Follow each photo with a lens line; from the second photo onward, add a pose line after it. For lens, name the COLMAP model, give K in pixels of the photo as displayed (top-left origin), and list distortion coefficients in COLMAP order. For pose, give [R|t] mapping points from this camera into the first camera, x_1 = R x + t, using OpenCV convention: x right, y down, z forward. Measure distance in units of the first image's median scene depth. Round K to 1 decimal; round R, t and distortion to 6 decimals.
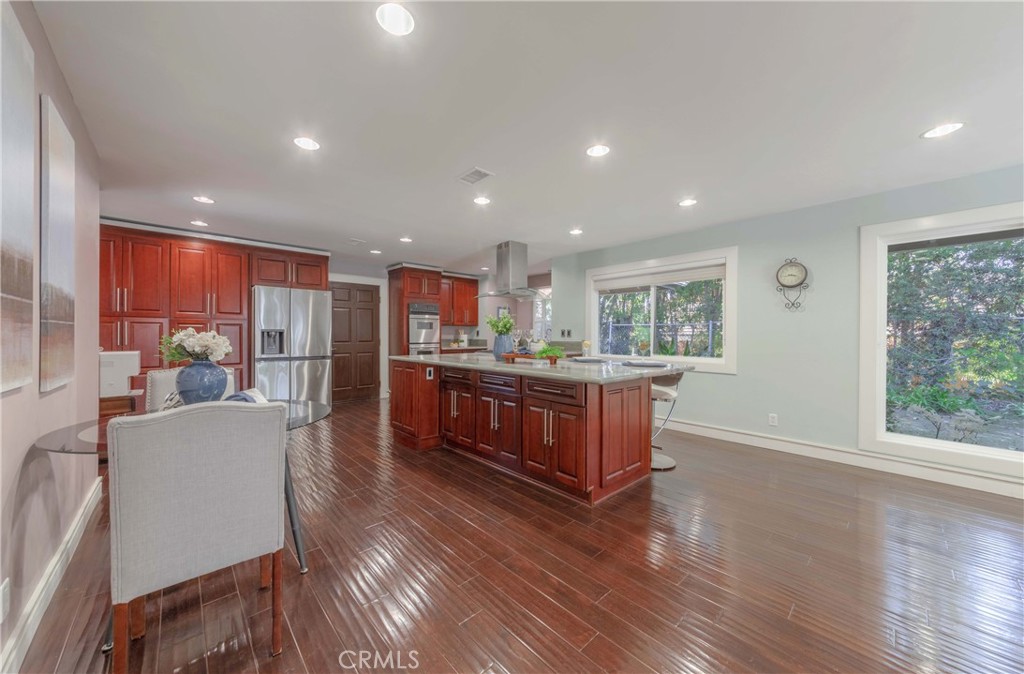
lens RADIAL K [[363.2, 0, 508.5], [0, 363.2, 337.1], [0, 0, 1]] dist [0.002104, 0.000111]
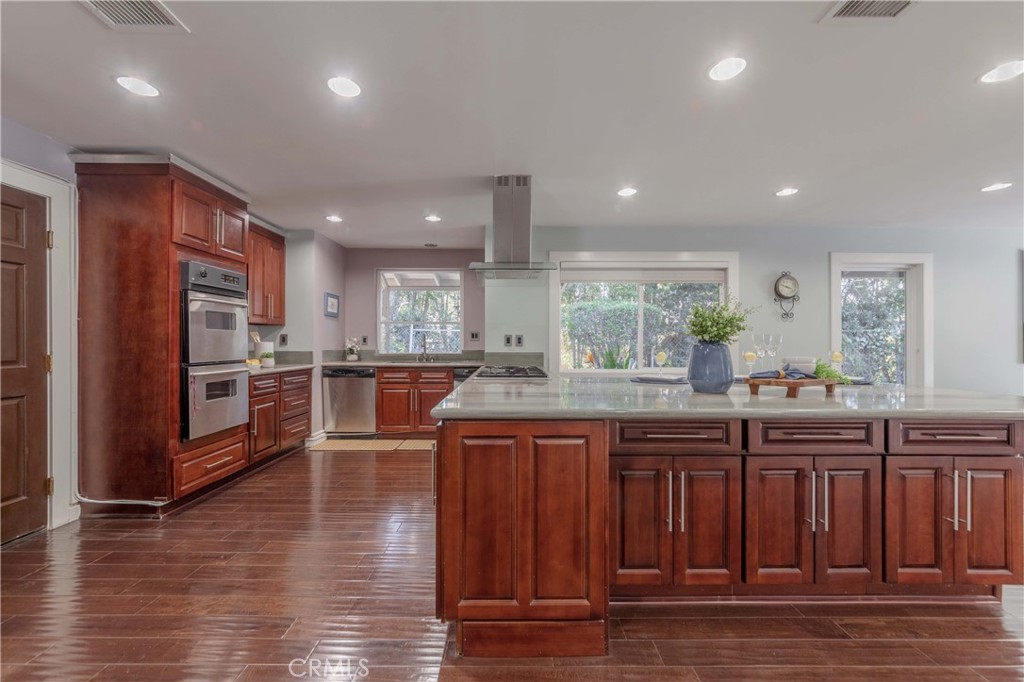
lens RADIAL K [[406.4, 0, 519.3], [0, 406.4, 339.4], [0, 0, 1]] dist [-0.003958, 0.000243]
pose [[0.670880, 0.001410, 0.741564, -0.417519], [0.002820, 0.999986, -0.004453, -0.009456], [-0.741560, 0.005078, 0.670867, 0.517746]]
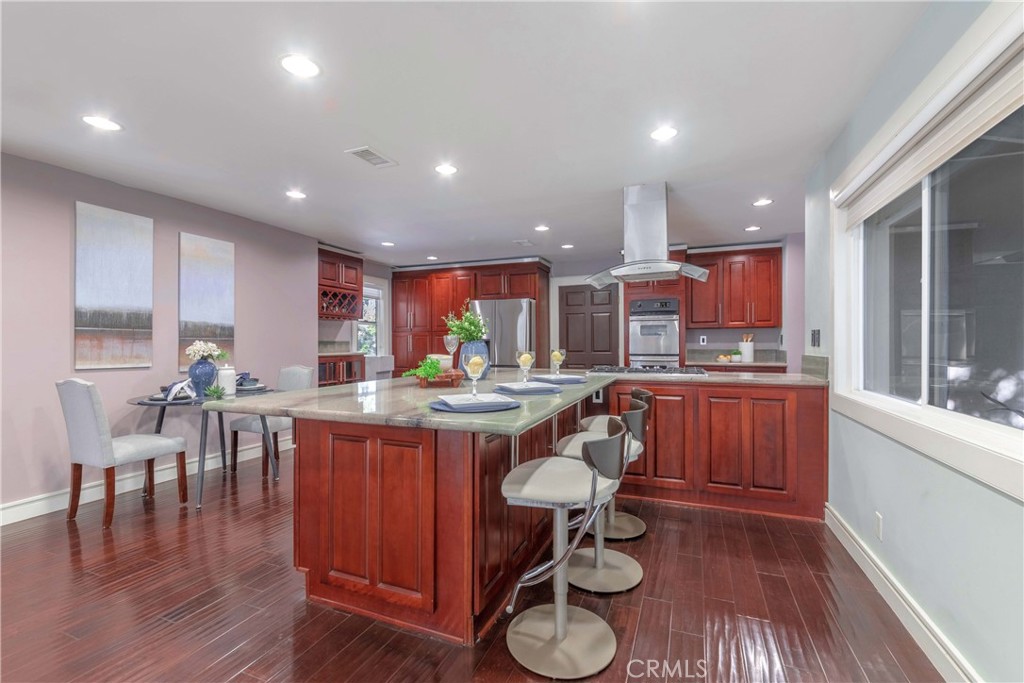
lens RADIAL K [[437.8, 0, 513.6], [0, 437.8, 341.8], [0, 0, 1]] dist [-0.007303, -0.000868]
pose [[0.440239, -0.009536, -0.897830, 0.508207], [-0.001127, 0.999937, -0.011173, 0.001504], [0.897880, 0.005930, 0.440201, 0.446832]]
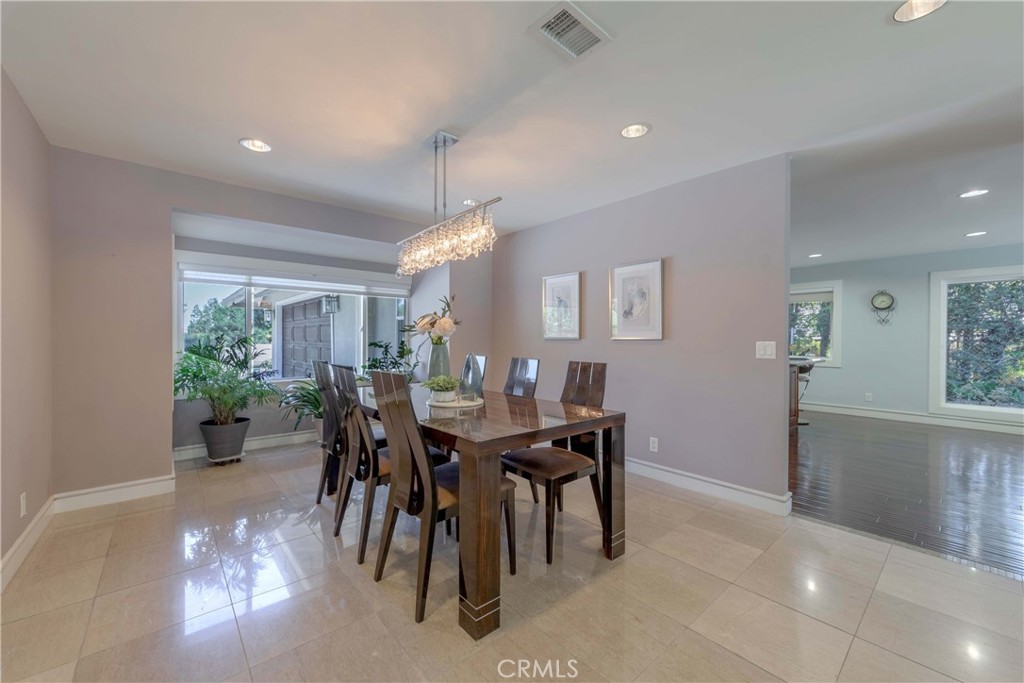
lens RADIAL K [[406.4, 0, 497.5], [0, 406.4, 340.8], [0, 0, 1]] dist [-0.003958, 0.000243]
pose [[0.999037, 0.001198, -0.043856, -0.493063], [-0.001230, 0.999999, -0.000707, -0.001918], [0.043856, 0.000760, 0.999038, -0.496647]]
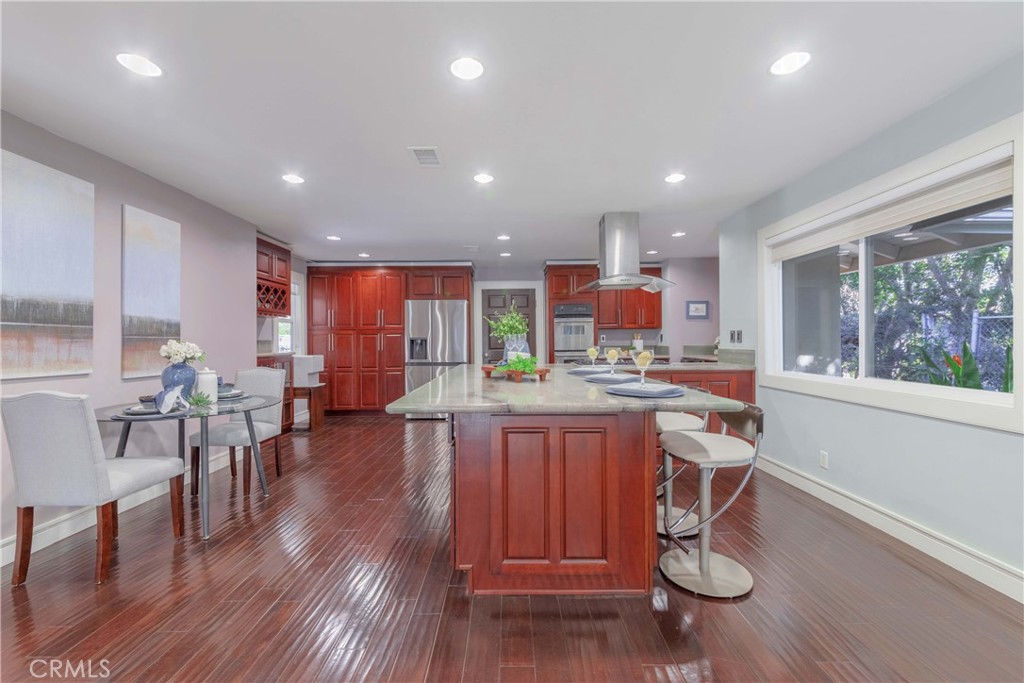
lens RADIAL K [[406.4, 0, 510.2], [0, 406.4, 341.2], [0, 0, 1]] dist [-0.003958, 0.000243]
pose [[0.740085, -0.009318, -0.672449, 0.364403], [0.005868, 0.999955, -0.007398, 0.001032], [0.672488, 0.001530, 0.740107, 0.225301]]
